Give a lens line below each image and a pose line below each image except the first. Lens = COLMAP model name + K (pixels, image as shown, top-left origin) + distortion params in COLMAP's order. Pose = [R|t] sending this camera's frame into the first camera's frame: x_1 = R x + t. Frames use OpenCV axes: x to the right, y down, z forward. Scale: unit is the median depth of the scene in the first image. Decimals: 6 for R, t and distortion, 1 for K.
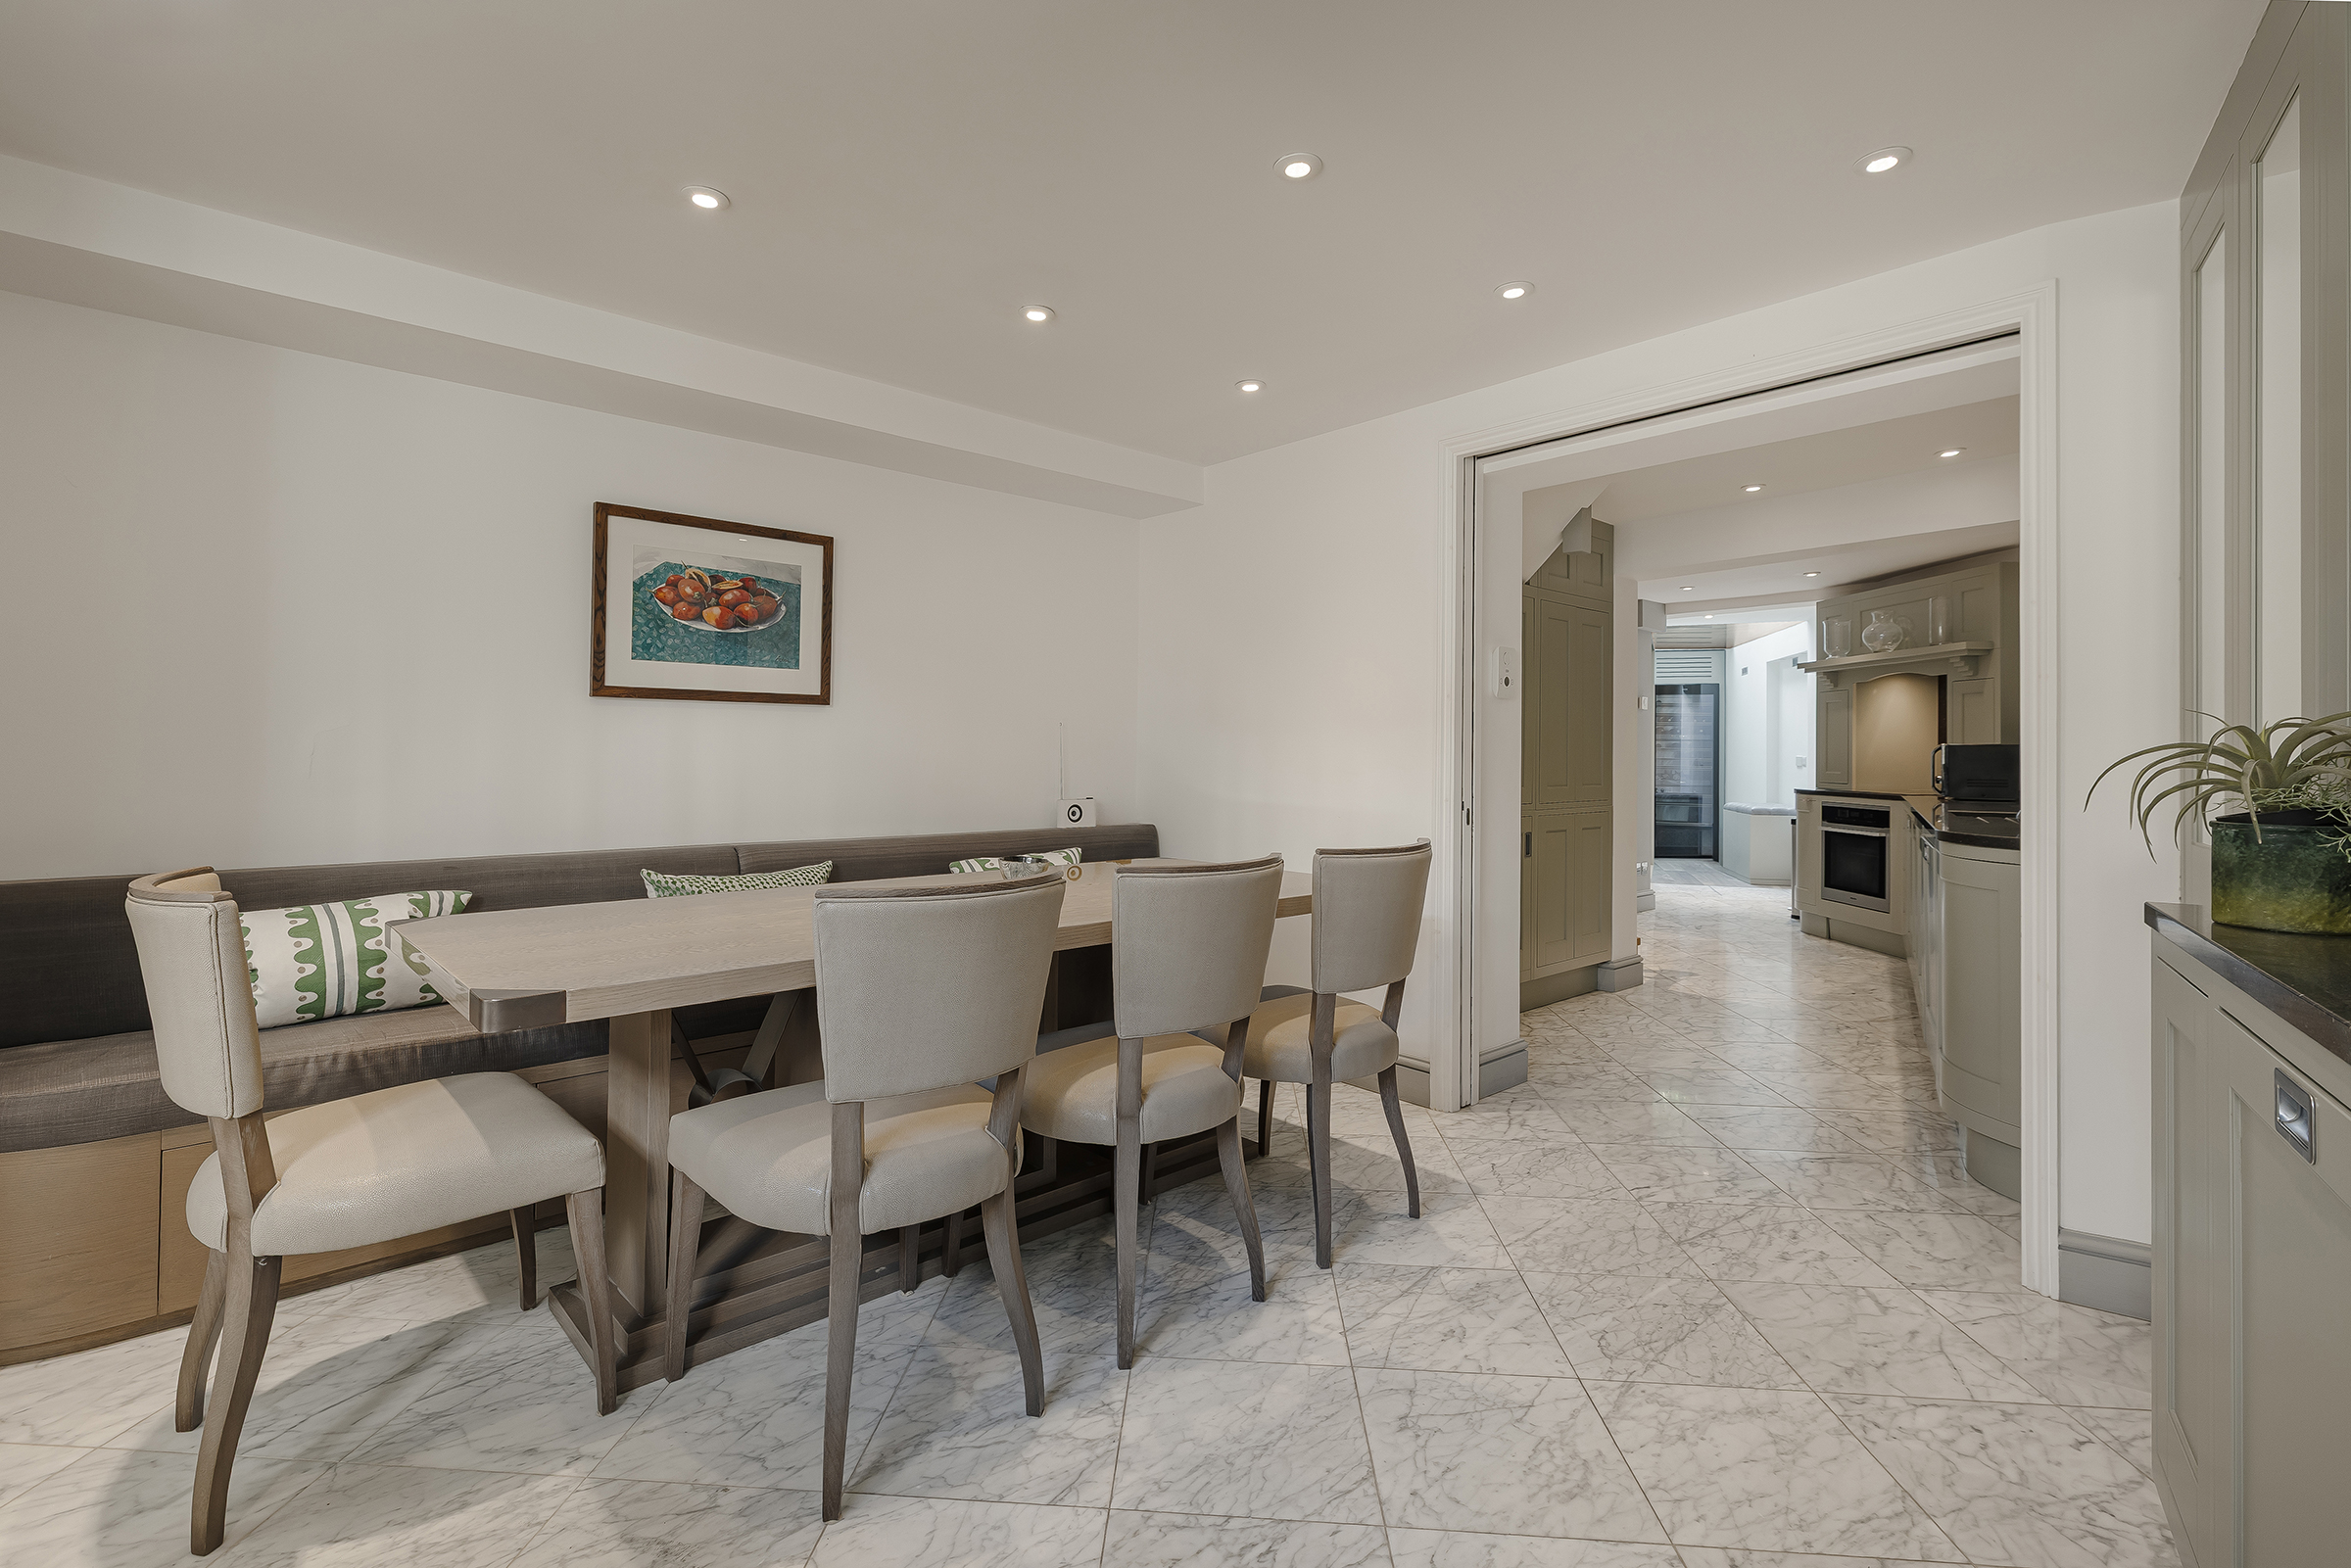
lens RADIAL K [[1070.3, 0, 1156.5], [0, 1070.3, 740.8], [0, 0, 1]] dist [0.005066, 0.000239]
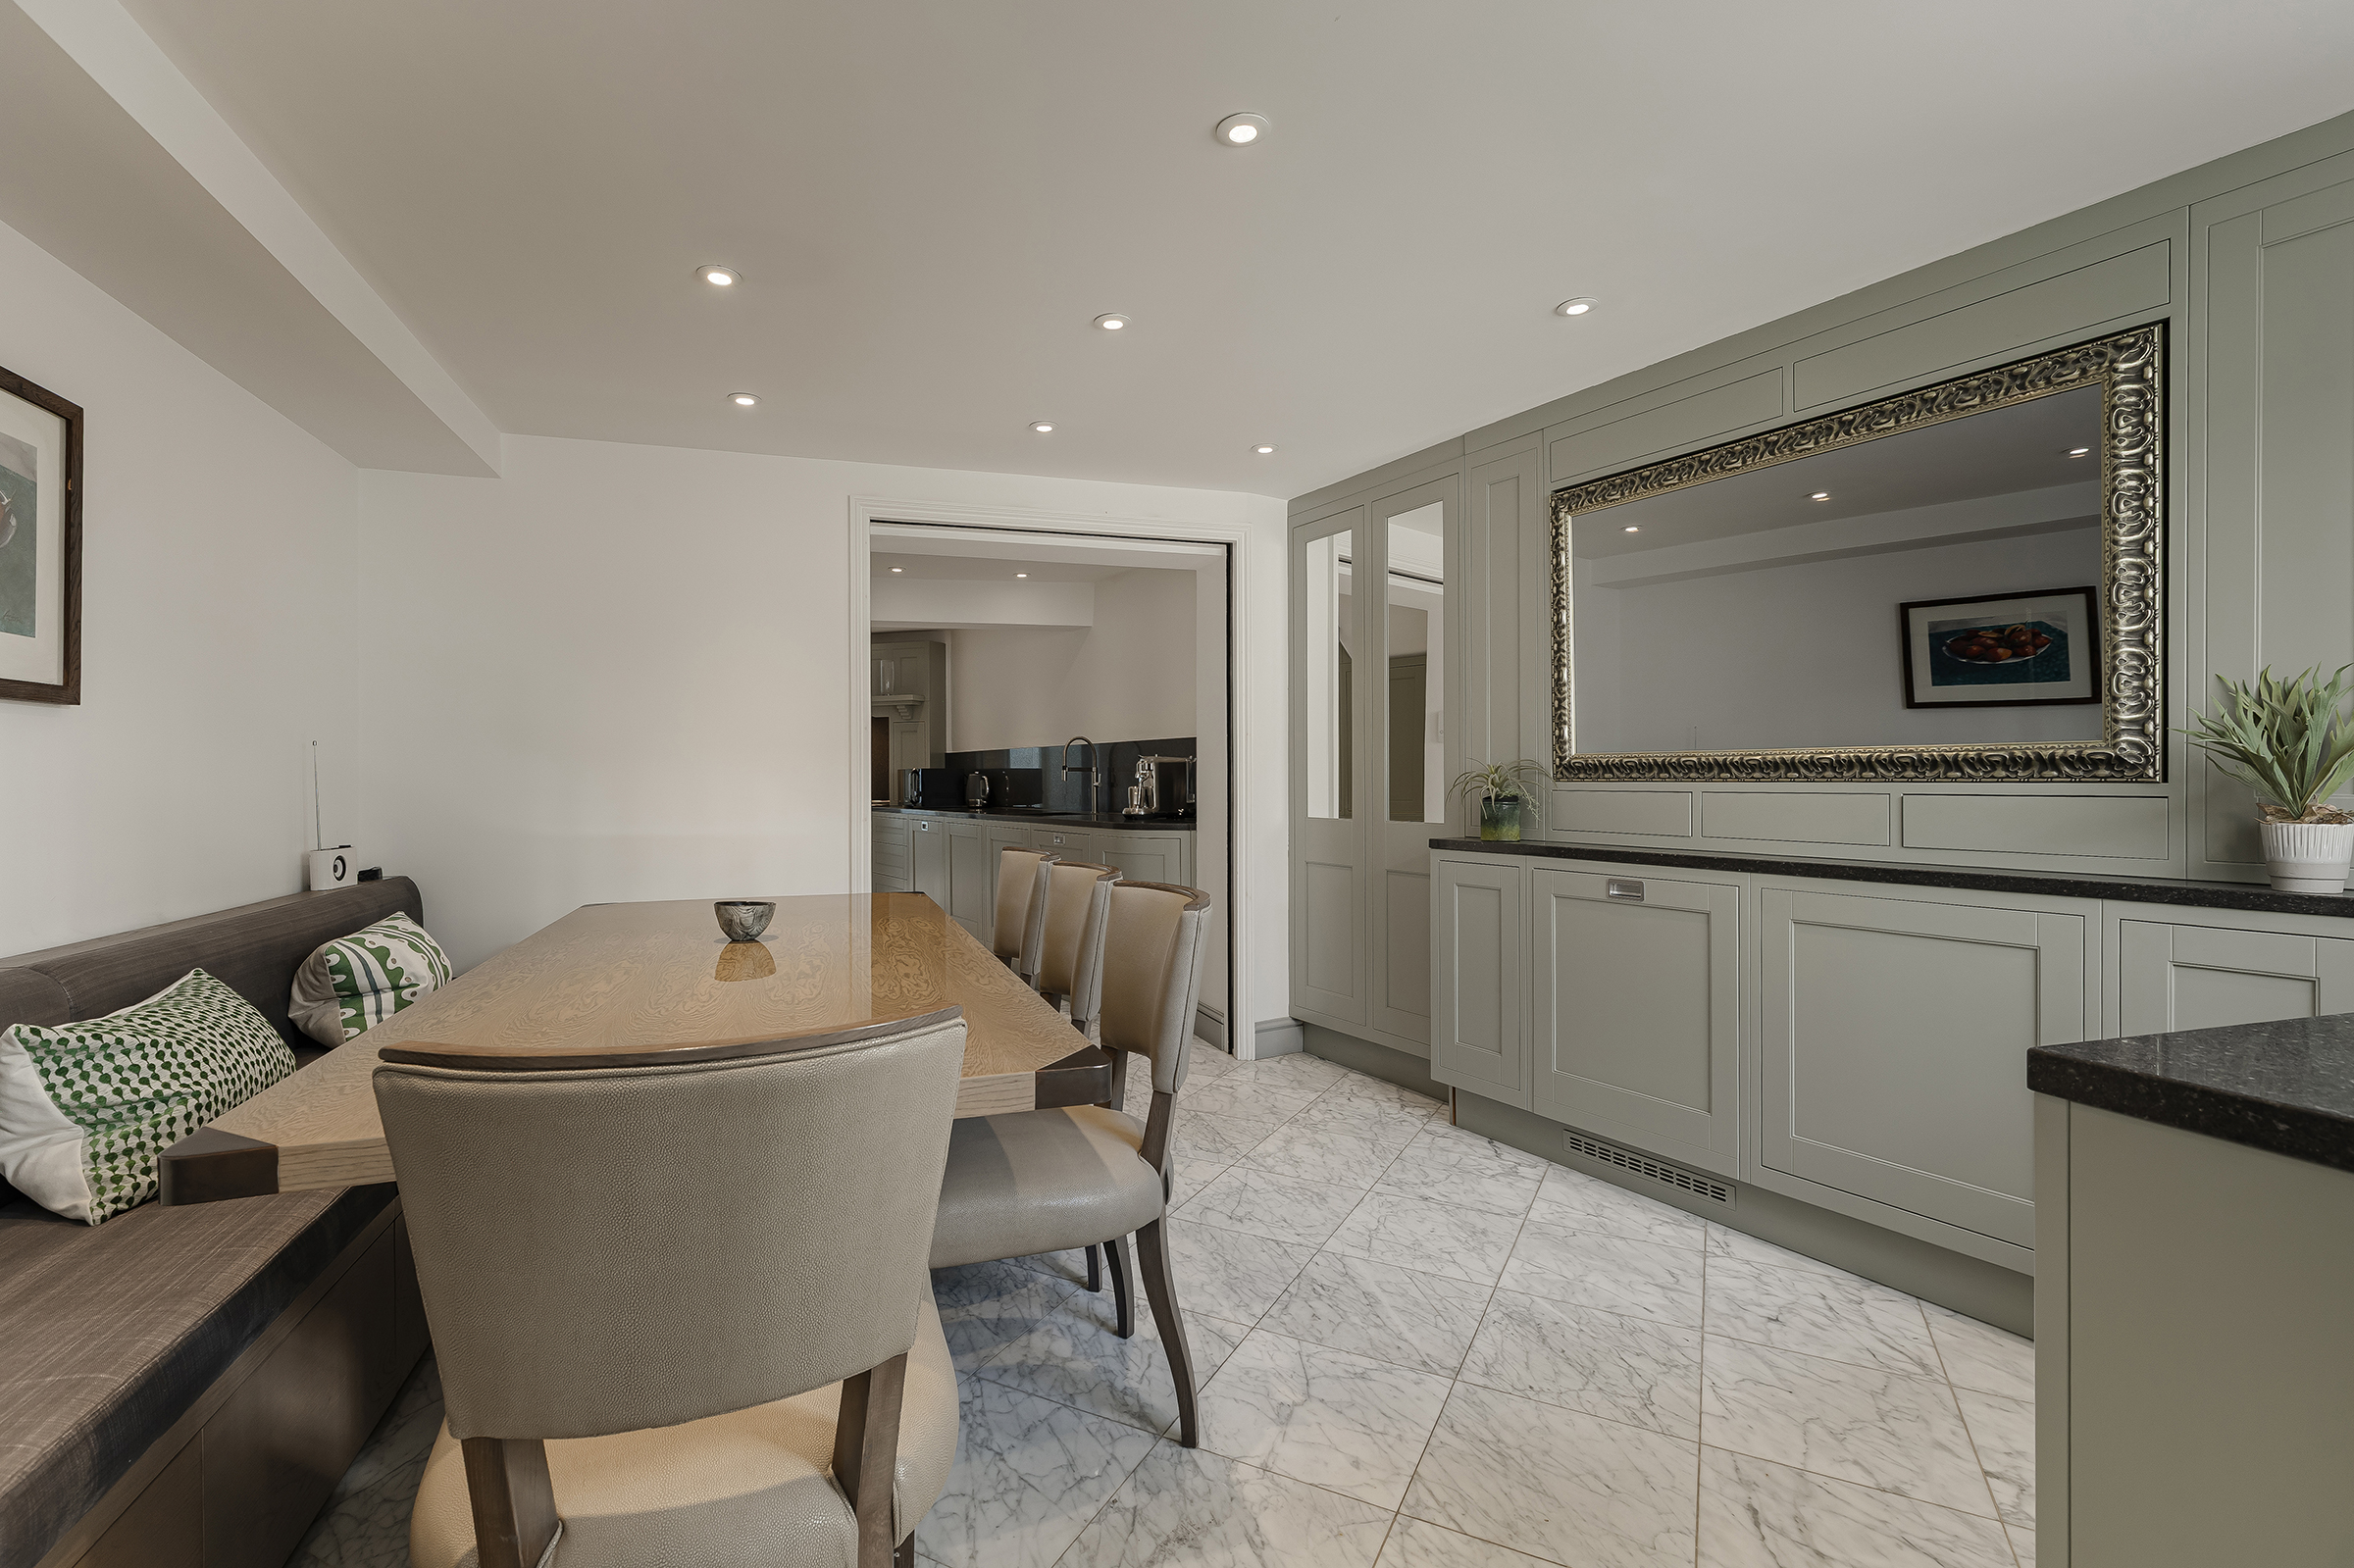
lens RADIAL K [[1028.4, 0, 1173.4], [0, 1028.4, 785.8], [0, 0, 1]] dist [-0.002347, -0.000425]
pose [[0.411348, -0.017331, 0.911314, -1.033154], [-0.001616, 0.999804, 0.019743, -0.002803], [-0.911477, -0.009593, 0.411239, 0.454282]]
